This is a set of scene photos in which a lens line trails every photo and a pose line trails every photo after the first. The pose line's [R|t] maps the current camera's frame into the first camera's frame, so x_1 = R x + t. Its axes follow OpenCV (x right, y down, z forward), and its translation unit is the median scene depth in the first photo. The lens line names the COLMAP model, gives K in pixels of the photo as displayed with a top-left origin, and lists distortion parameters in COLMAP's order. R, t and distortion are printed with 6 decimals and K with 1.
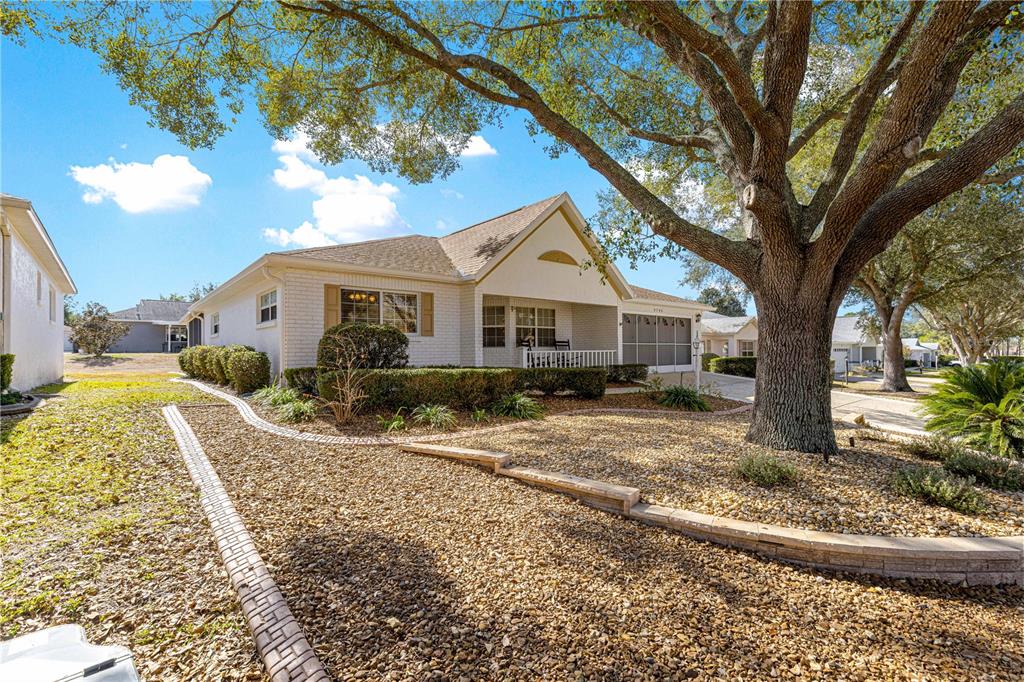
lens RADIAL K [[465.0, 0, 512.0], [0, 465.0, 341.0], [0, 0, 1]] dist [0.003445, 0.000189]
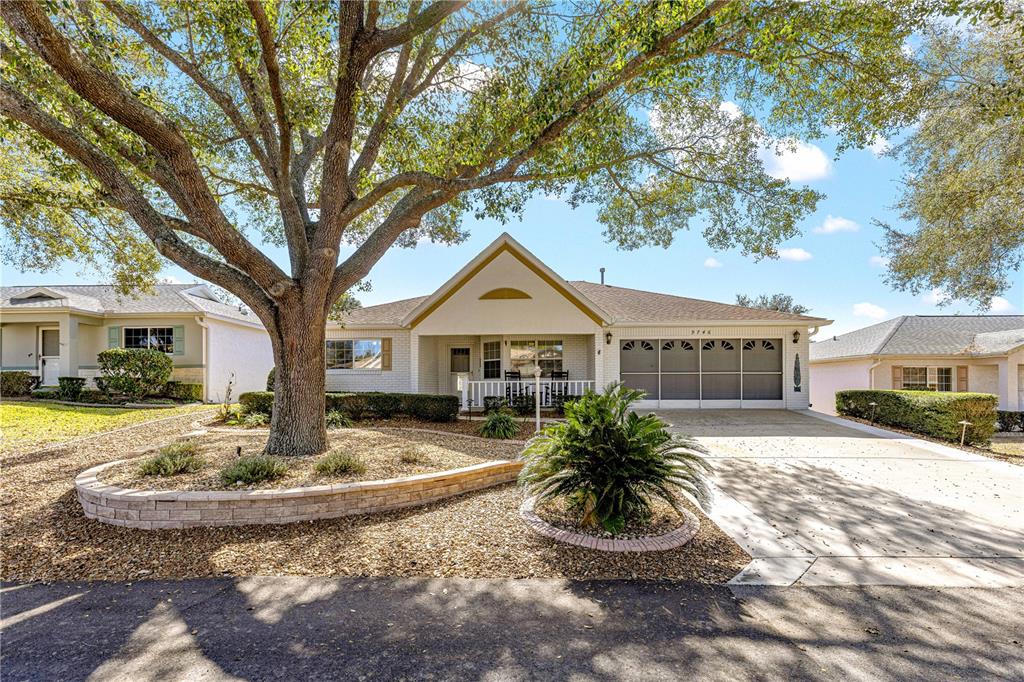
lens RADIAL K [[468.0, 0, 506.5], [0, 468.0, 386.0], [0, 0, 1]] dist [0.001286, 0.000101]
pose [[0.734260, 0.004857, -0.678851, 0.808843], [0.014747, 0.999624, 0.023104, 0.006680], [0.678708, -0.026975, 0.733913, 0.199614]]
